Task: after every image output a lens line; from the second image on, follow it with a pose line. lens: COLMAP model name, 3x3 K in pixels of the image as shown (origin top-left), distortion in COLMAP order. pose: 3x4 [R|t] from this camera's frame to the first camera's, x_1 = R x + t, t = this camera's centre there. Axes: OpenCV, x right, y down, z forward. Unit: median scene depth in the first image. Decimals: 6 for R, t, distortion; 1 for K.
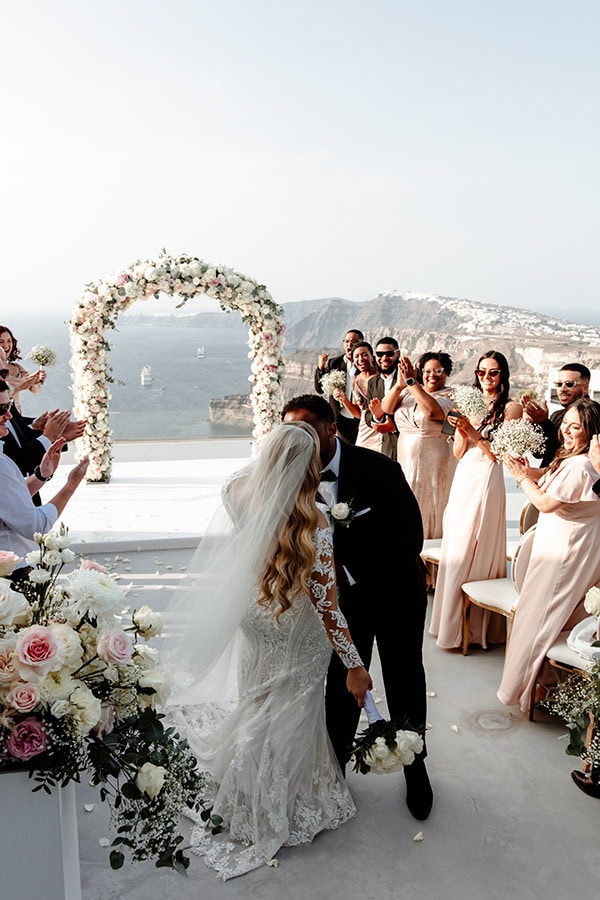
lens RADIAL K [[795.5, 0, 298.6], [0, 795.5, 456.9], [0, 0, 1]] dist [-0.005598, -0.001561]
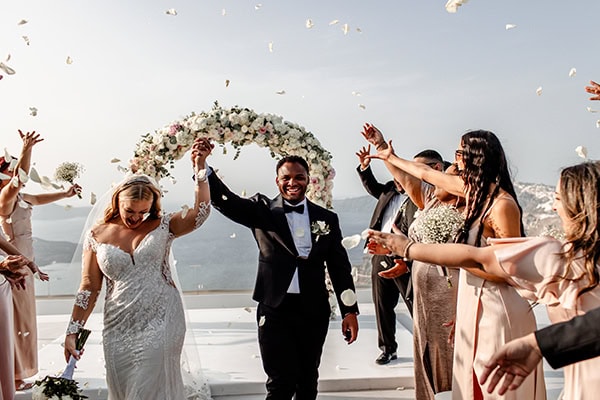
lens RADIAL K [[648.7, 0, 311.4], [0, 648.7, 181.8], [0, 0, 1]] dist [0.001989, -0.000012]
pose [[0.989983, -0.027922, -0.138401, 0.073123], [-0.001301, 0.978405, -0.206694, 0.022223], [0.141183, 0.204803, 0.968567, 0.200164]]
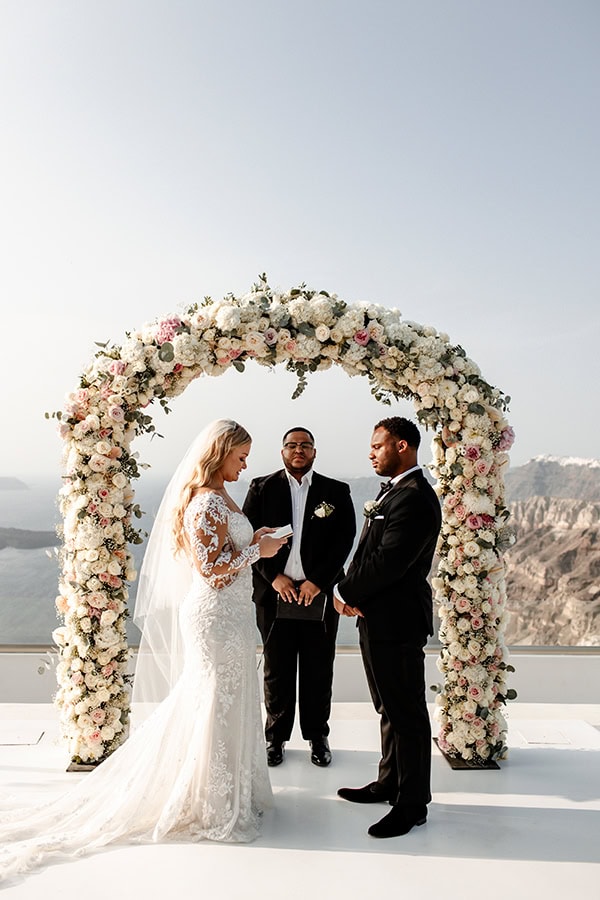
lens RADIAL K [[883.8, 0, 278.6], [0, 883.8, 430.3], [0, 0, 1]] dist [0.007155, 0.008482]
pose [[0.984494, -0.002048, -0.175406, -0.061528], [-0.038911, 0.972472, -0.229748, -0.042530], [0.171048, 0.233011, 0.957313, 0.500161]]
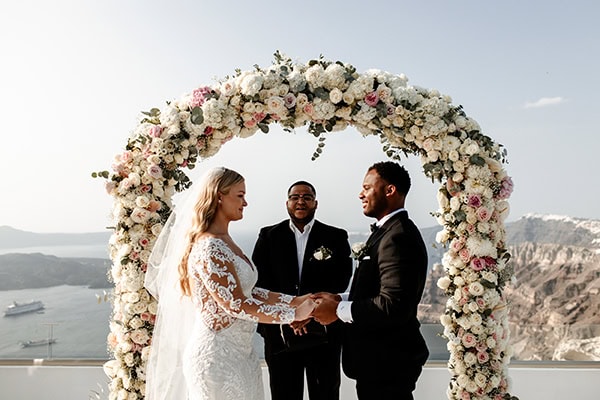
lens RADIAL K [[592.6, 0, 308.5], [0, 592.6, 187.4], [0, 0, 1]] dist [0.014290, -0.004157]
pose [[0.970358, -0.024167, -0.240462, -0.052327], [-0.037312, 0.968076, -0.247864, -0.063018], [0.238775, 0.249489, 0.938478, 0.633695]]
